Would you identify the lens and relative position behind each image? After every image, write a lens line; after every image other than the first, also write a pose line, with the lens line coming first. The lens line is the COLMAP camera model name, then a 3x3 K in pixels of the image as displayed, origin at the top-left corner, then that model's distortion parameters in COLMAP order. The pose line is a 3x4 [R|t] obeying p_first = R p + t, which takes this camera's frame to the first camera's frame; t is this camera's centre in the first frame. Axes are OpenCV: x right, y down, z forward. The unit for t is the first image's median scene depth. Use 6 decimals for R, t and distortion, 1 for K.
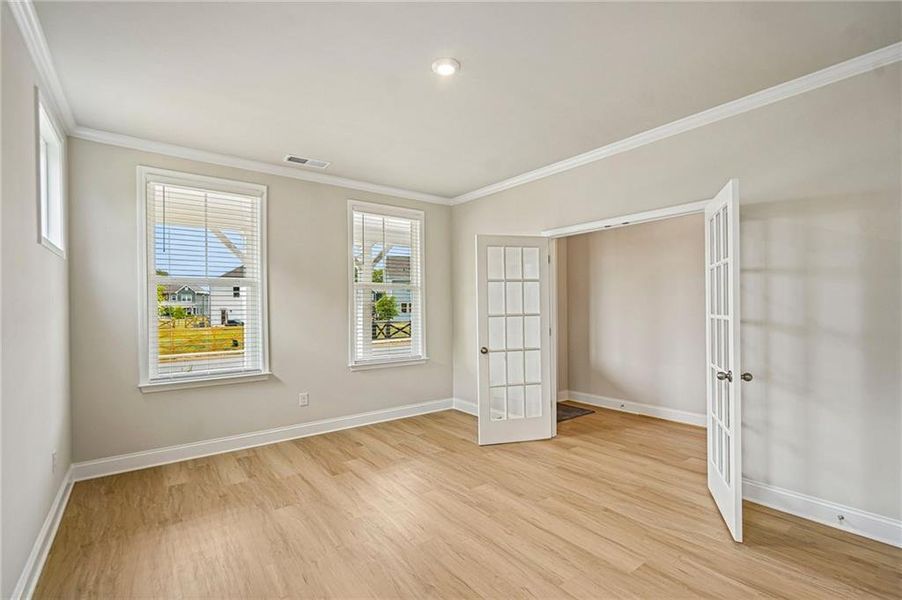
lens RADIAL K [[412.1, 0, 451.5], [0, 412.1, 307.1], [0, 0, 1]] dist [-0.001352, 0.000035]
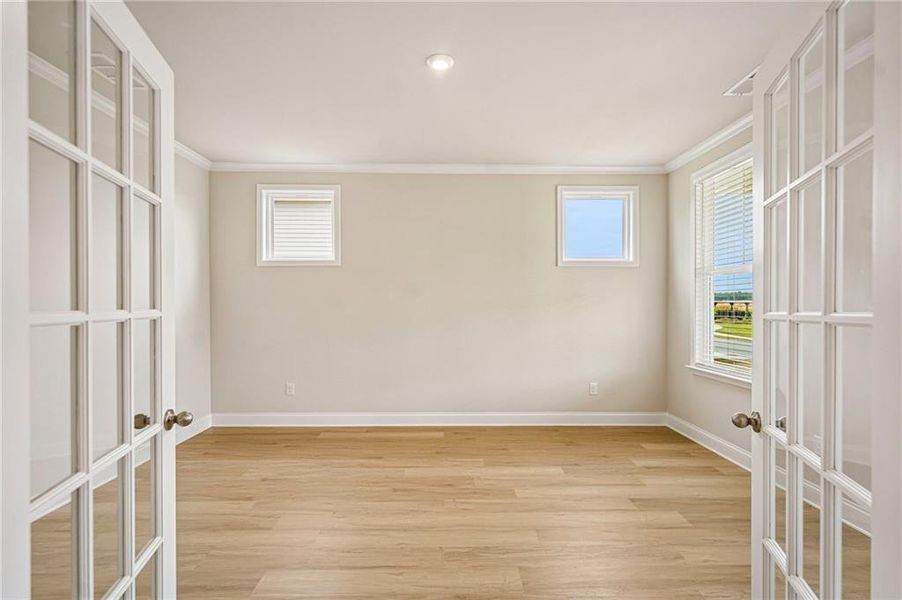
lens RADIAL K [[412.1, 0, 451.5], [0, 412.1, 307.1], [0, 0, 1]] dist [-0.001352, 0.000035]
pose [[-0.590165, 0.015842, -0.807127, 0.608448], [0.004708, 0.999858, 0.016183, 0.004308], [0.807269, 0.005750, -0.590156, 1.229811]]
